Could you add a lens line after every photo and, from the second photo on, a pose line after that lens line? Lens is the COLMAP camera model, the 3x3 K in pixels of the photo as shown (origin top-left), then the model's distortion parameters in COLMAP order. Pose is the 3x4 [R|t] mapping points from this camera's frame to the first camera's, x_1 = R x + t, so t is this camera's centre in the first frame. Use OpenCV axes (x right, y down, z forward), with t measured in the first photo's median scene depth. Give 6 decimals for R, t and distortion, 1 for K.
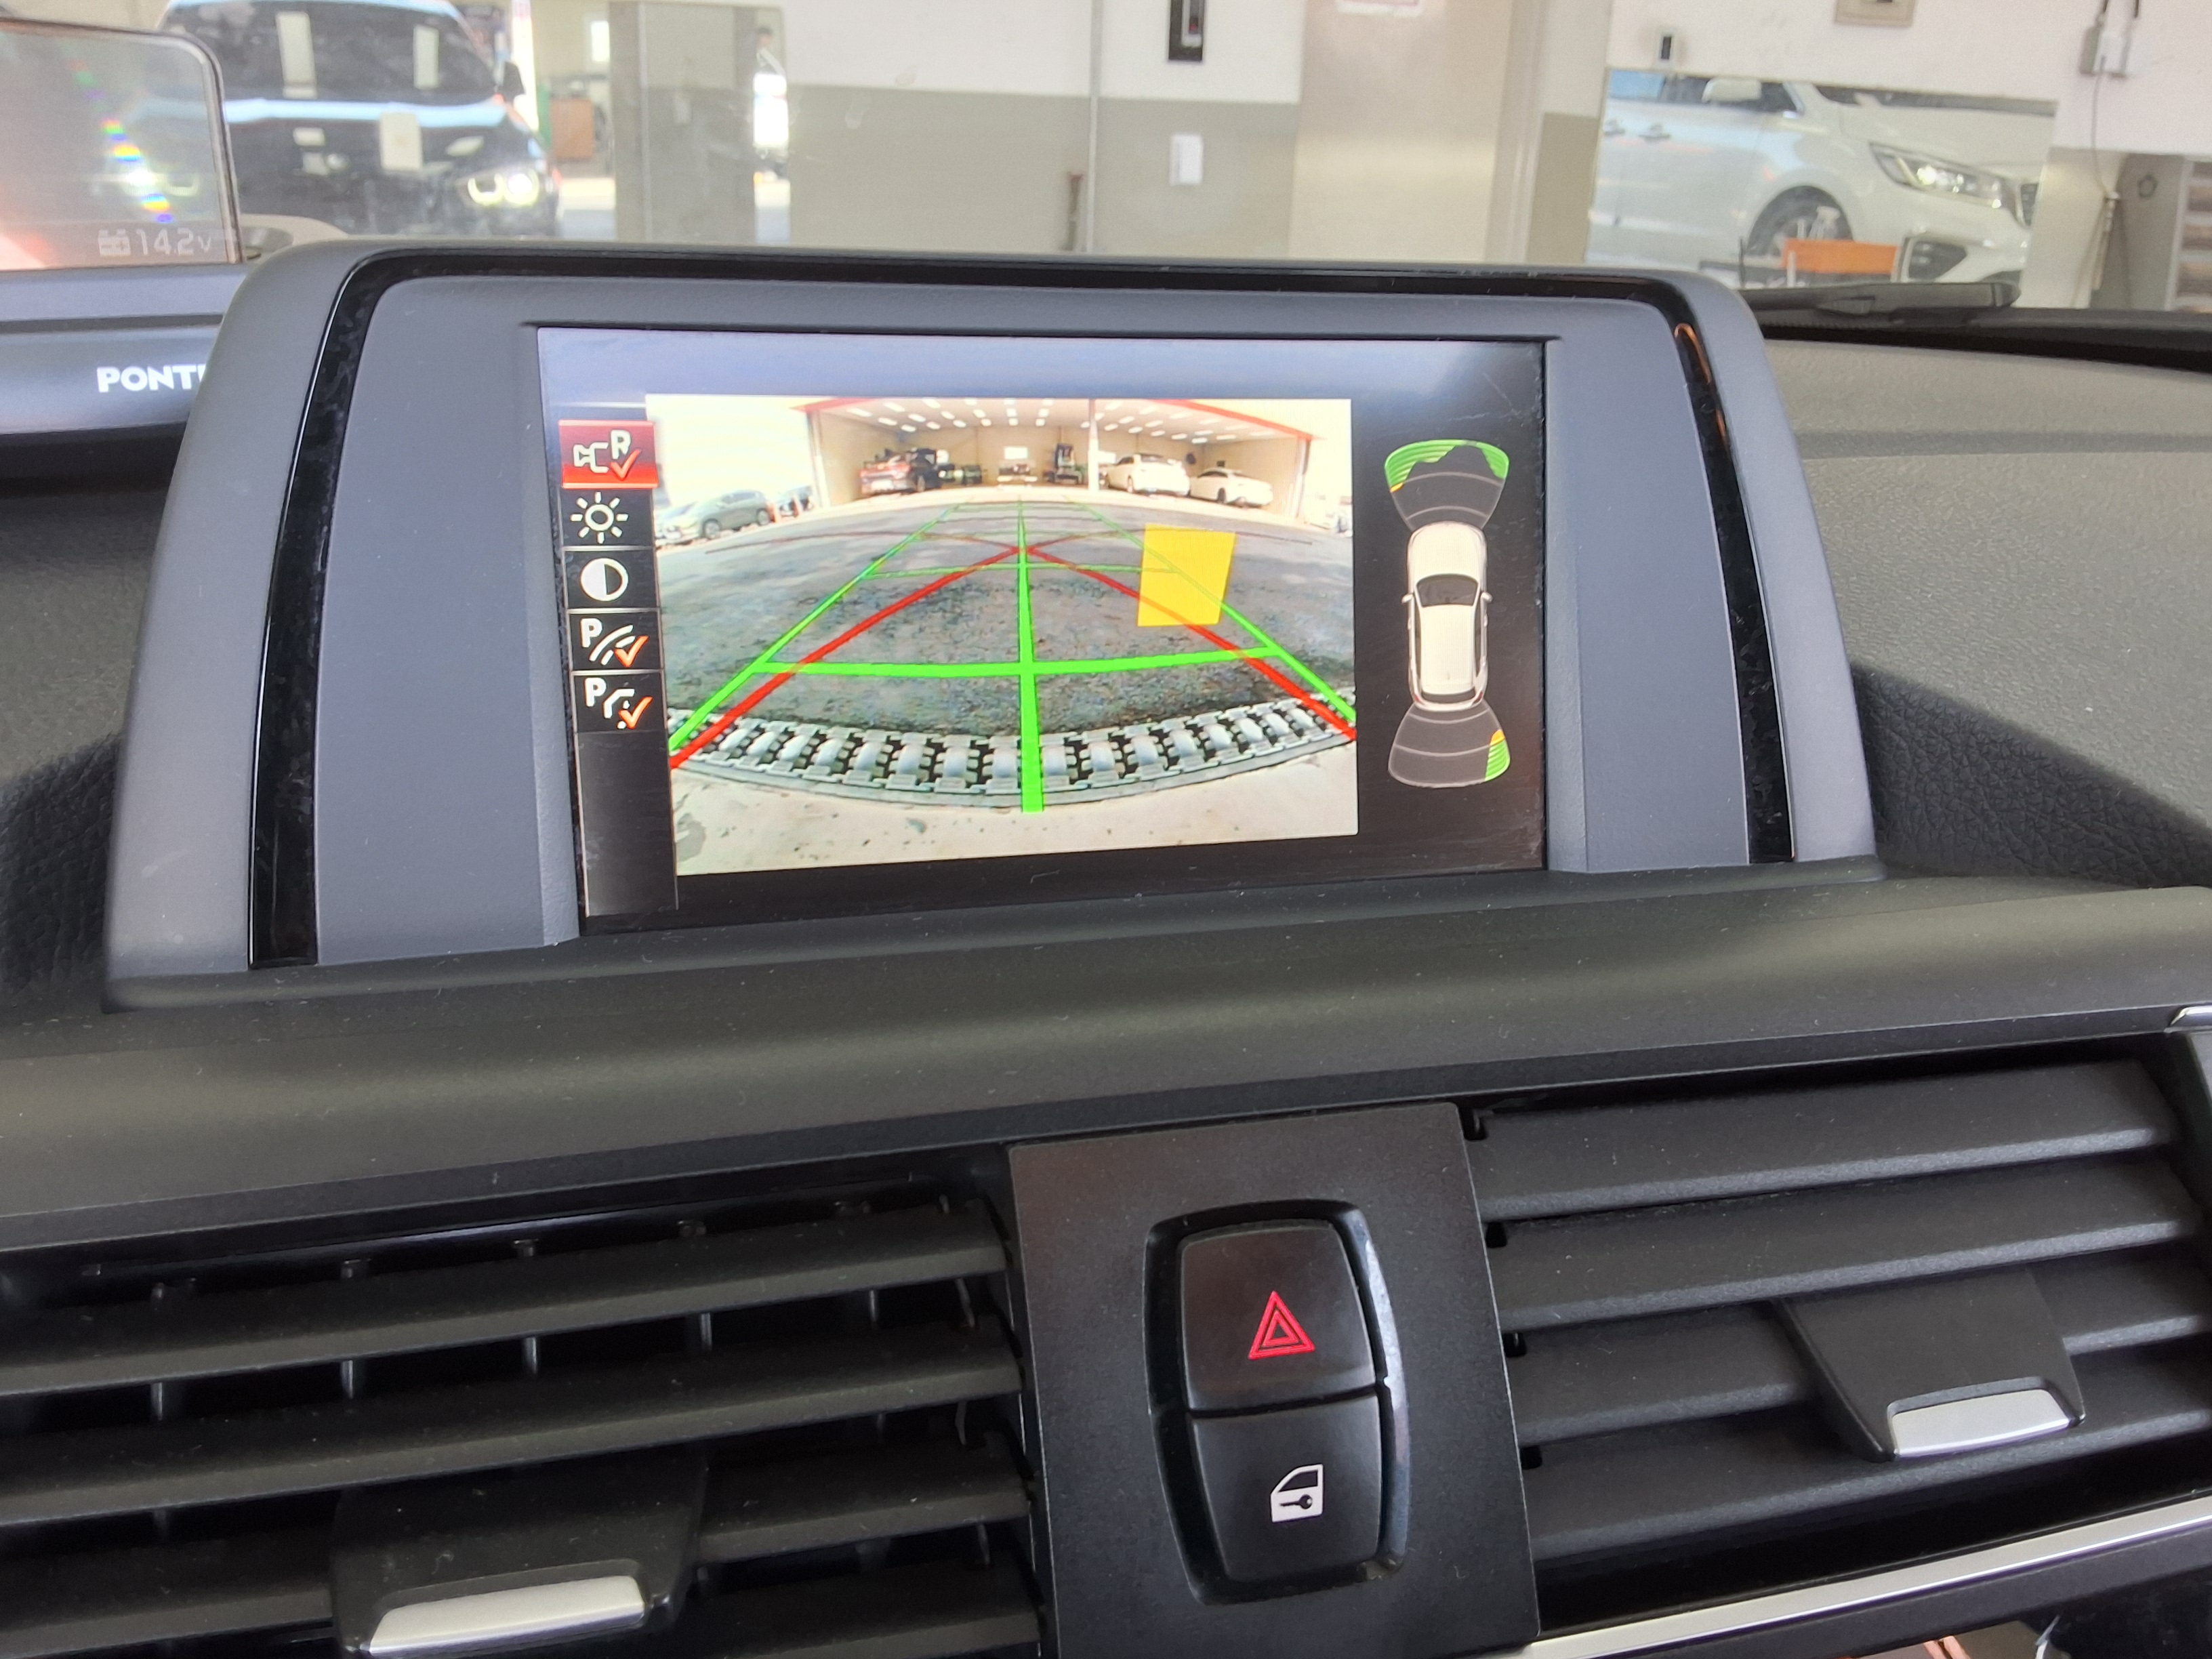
lens RADIAL K [[1651.3, 0, 1102.5], [0, 1651.3, 833.3], [0, 0, 1]] dist [0.044081, -0.193672]
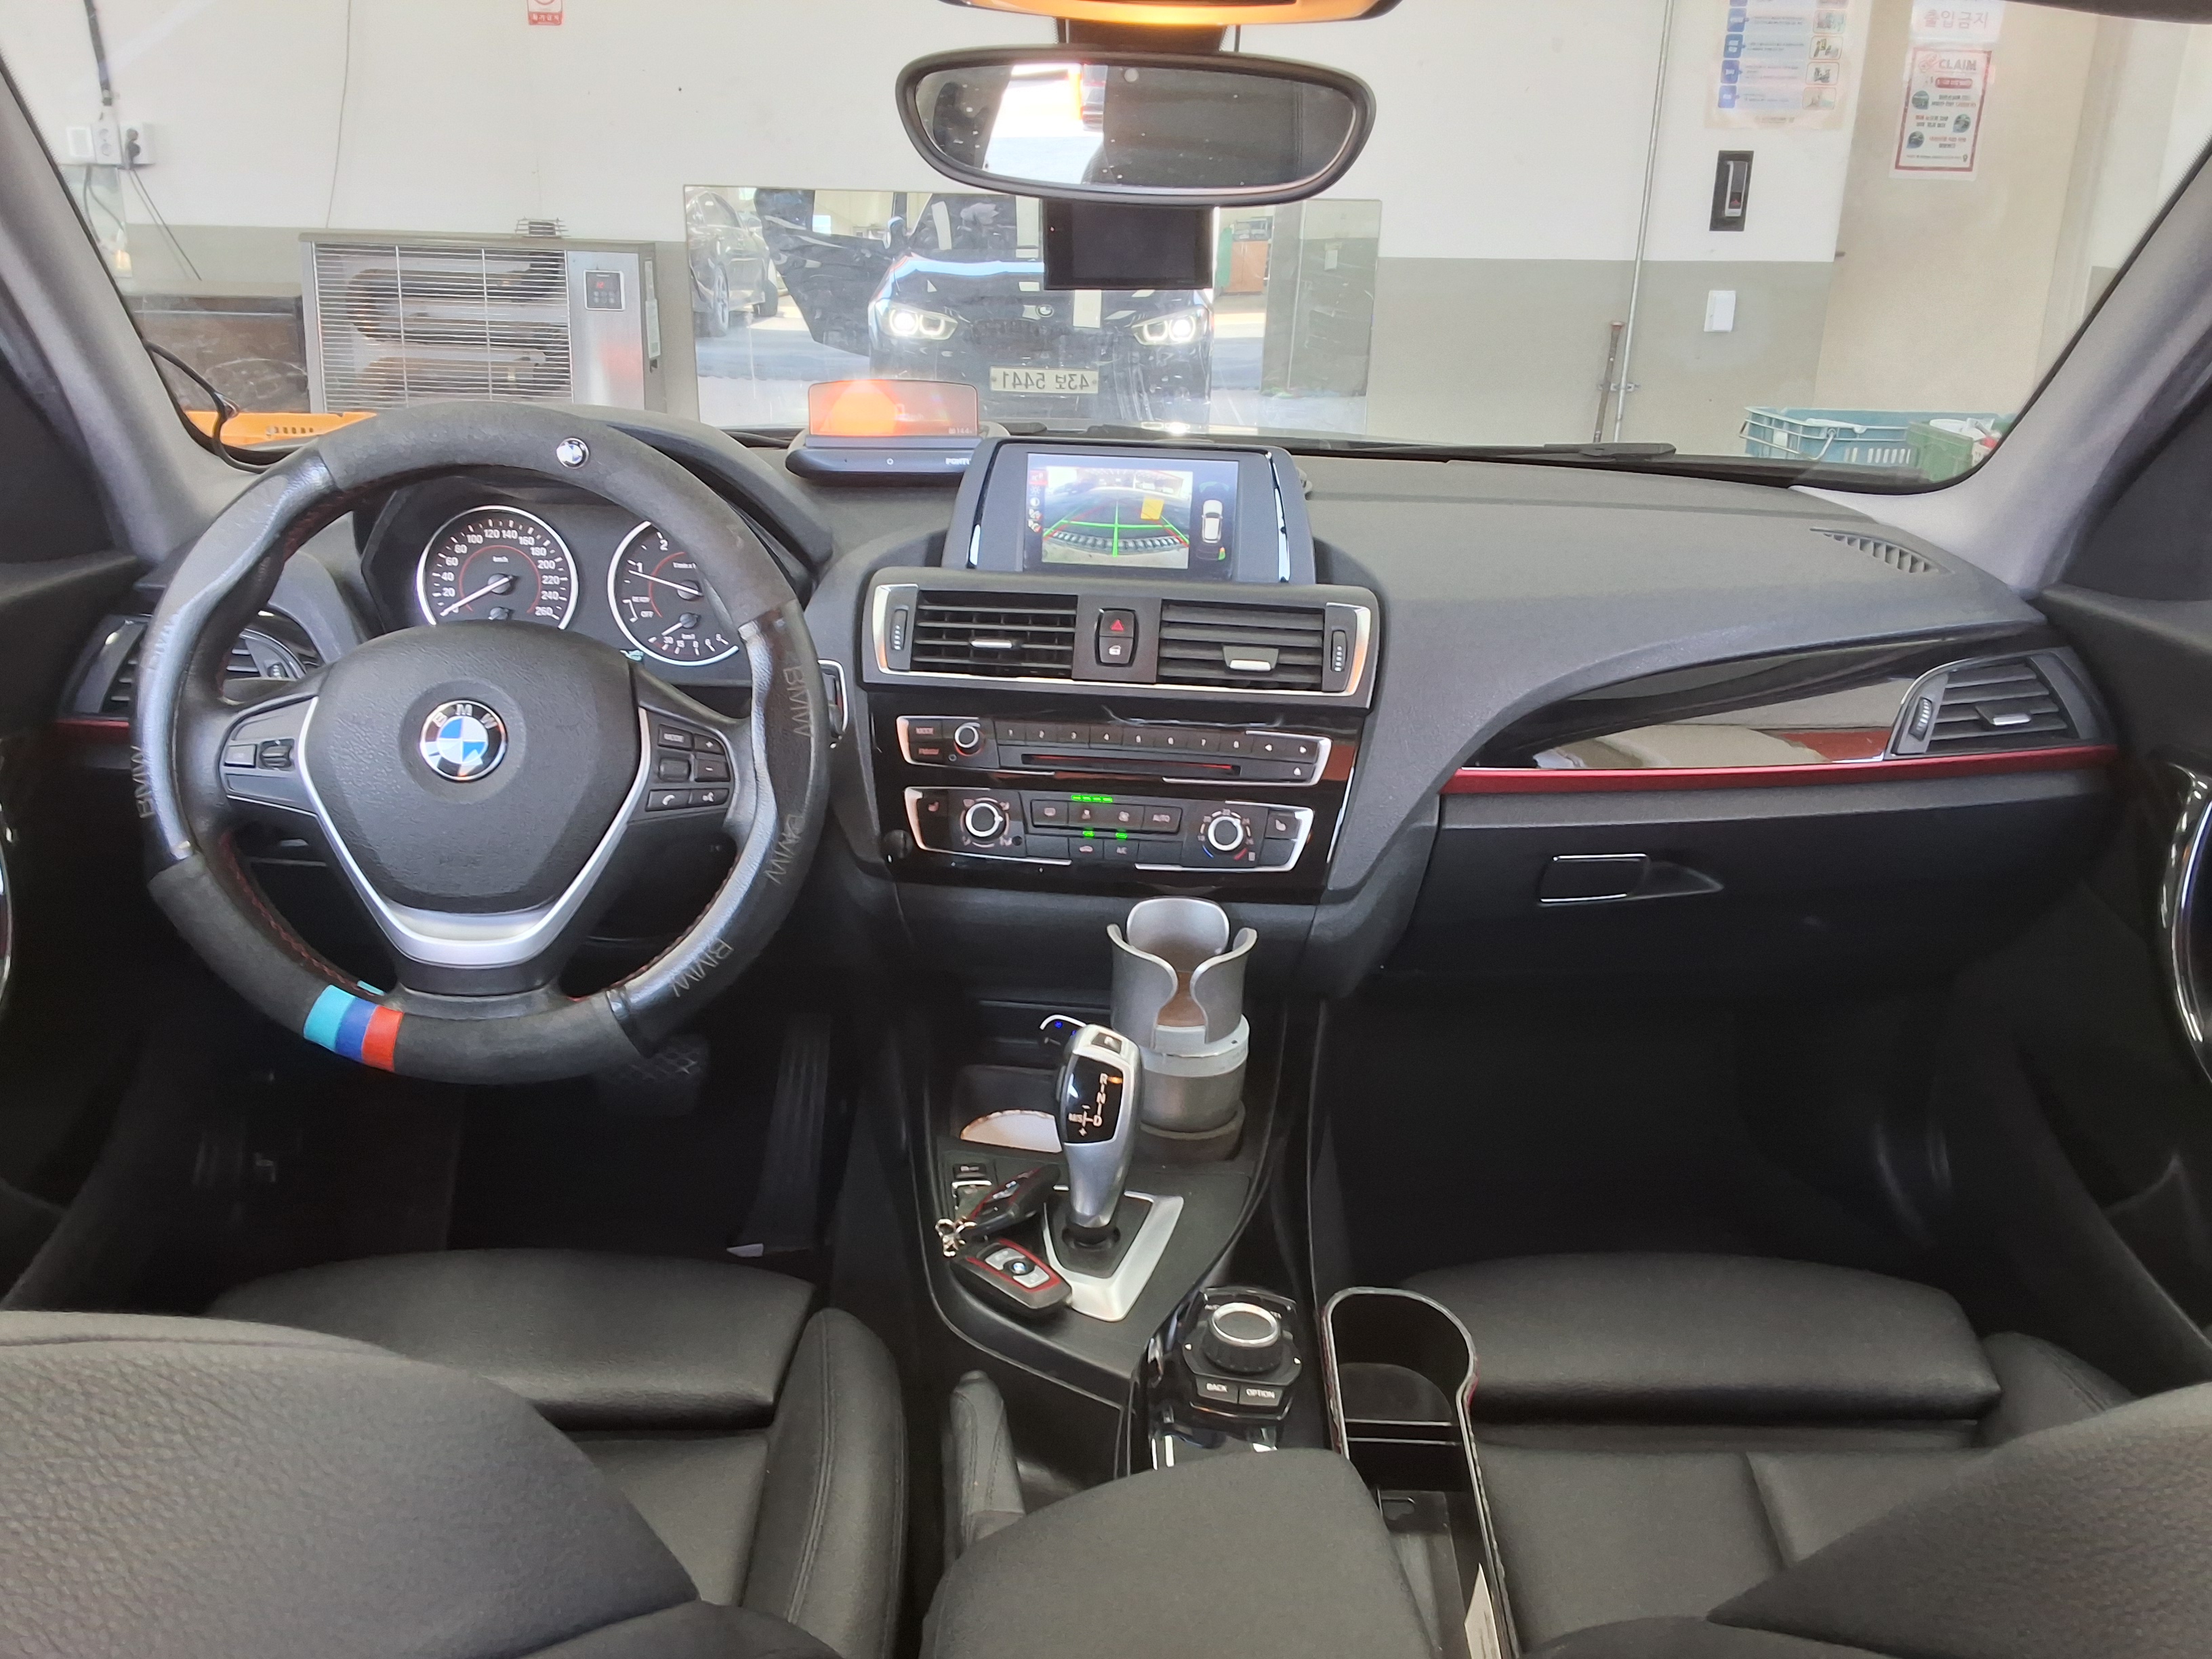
lens RADIAL K [[1651.3, 0, 1102.5], [0, 1651.3, 833.3], [0, 0, 1]] dist [0.044081, -0.193672]
pose [[0.927071, 0.102172, -0.360694, 1.613851], [-0.125352, 0.991248, -0.041399, 0.919186], [0.353307, 0.083593, 0.931765, -3.176592]]
